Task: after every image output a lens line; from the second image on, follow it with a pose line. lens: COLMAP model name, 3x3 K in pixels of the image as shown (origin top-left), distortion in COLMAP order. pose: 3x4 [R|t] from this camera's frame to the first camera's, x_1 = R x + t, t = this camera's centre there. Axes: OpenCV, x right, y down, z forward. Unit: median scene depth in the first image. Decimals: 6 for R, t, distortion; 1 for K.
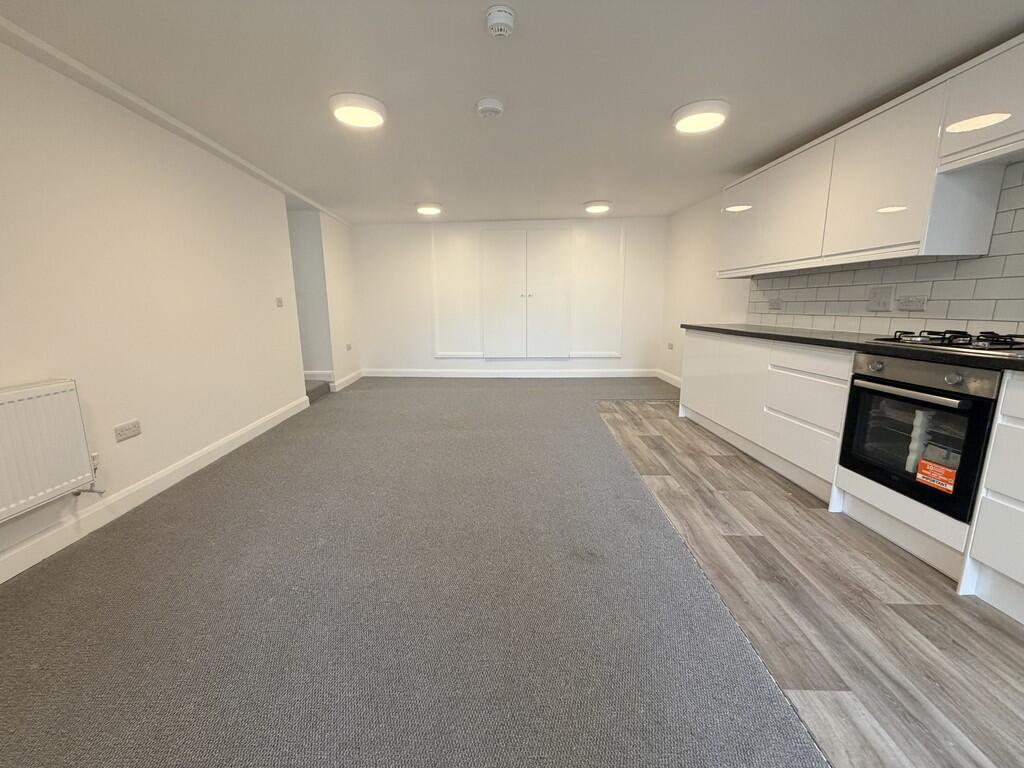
lens RADIAL K [[408.5, 0, 507.9], [0, 408.5, 383.3], [0, 0, 1]] dist [0.001525, -0.000086]
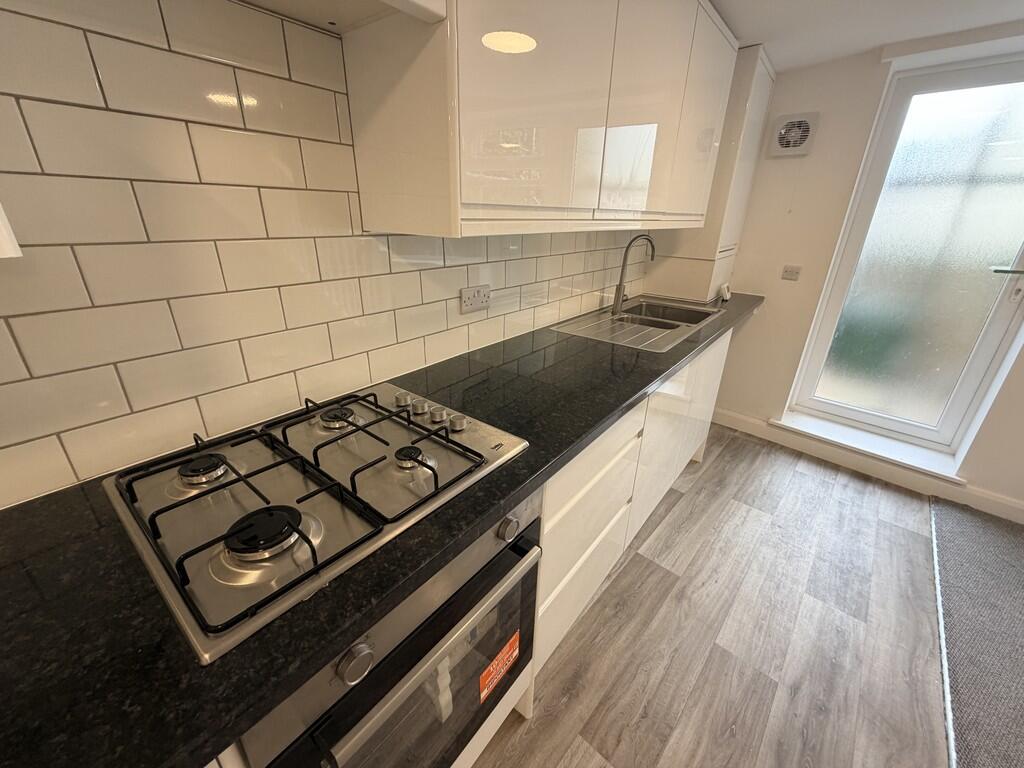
lens RADIAL K [[408.5, 0, 510.5], [0, 408.5, 383.7], [0, 0, 1]] dist [0.001525, -0.000086]
pose [[-0.759186, -0.260846, 0.596319, 0.664347], [0.107292, 0.853494, 0.509938, -0.327242], [-0.641970, 0.451118, -0.619974, 0.970341]]
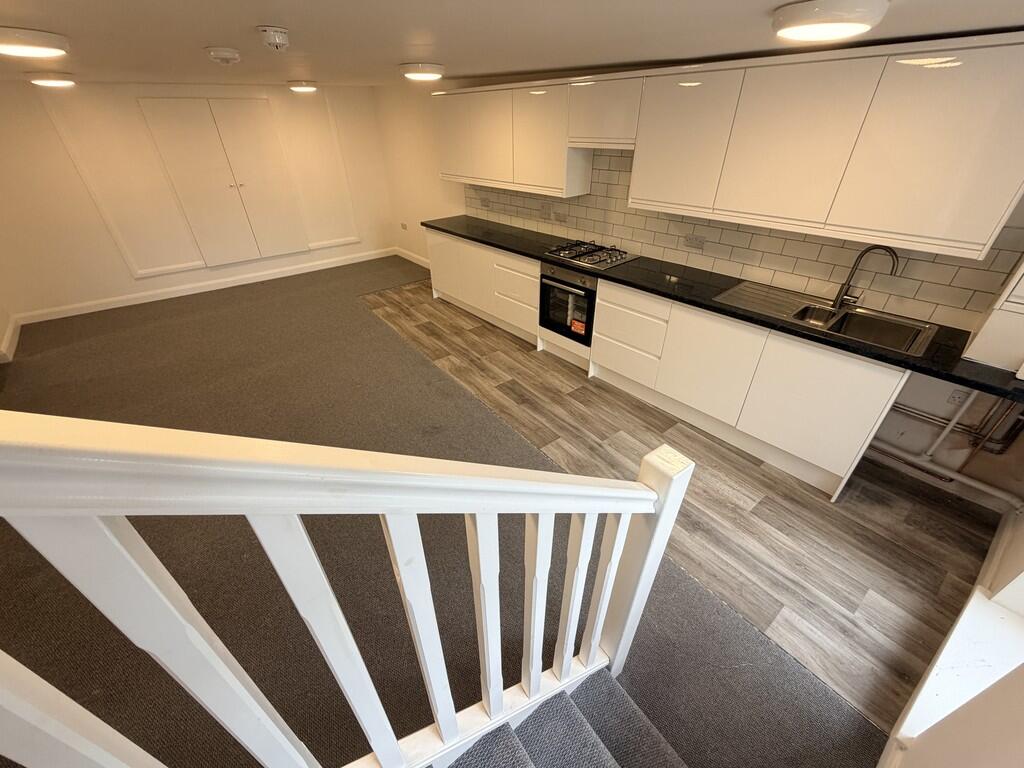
lens RADIAL K [[408.5, 0, 510.8], [0, 408.5, 385.1], [0, 0, 1]] dist [0.001525, -0.000086]
pose [[0.770449, -0.349368, 0.533245, -0.330549], [0.126686, 0.903684, 0.409030, -0.321789], [-0.624787, -0.247582, 0.740502, -0.305129]]
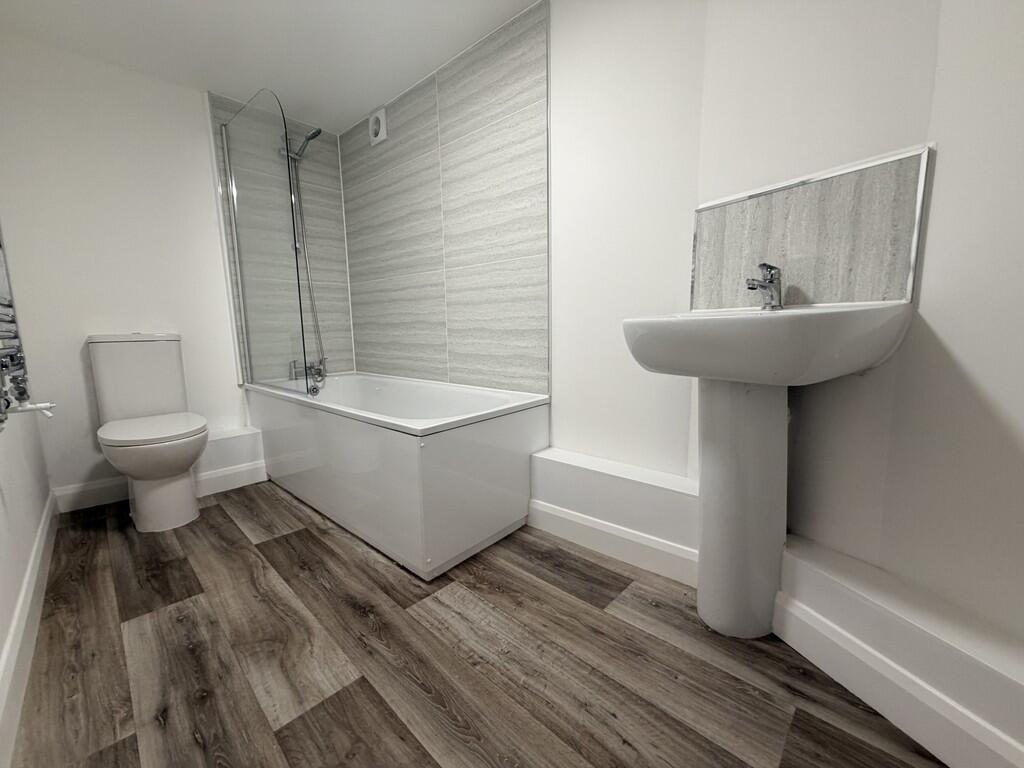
lens RADIAL K [[408.5, 0, 511.5], [0, 408.5, 384.7], [0, 0, 1]] dist [0.001525, -0.000086]
pose [[-0.663476, 0.114816, -0.739336, 1.117977], [-0.123481, 0.957802, 0.259554, -0.091277], [0.737938, 0.263502, -0.621301, 1.177736]]
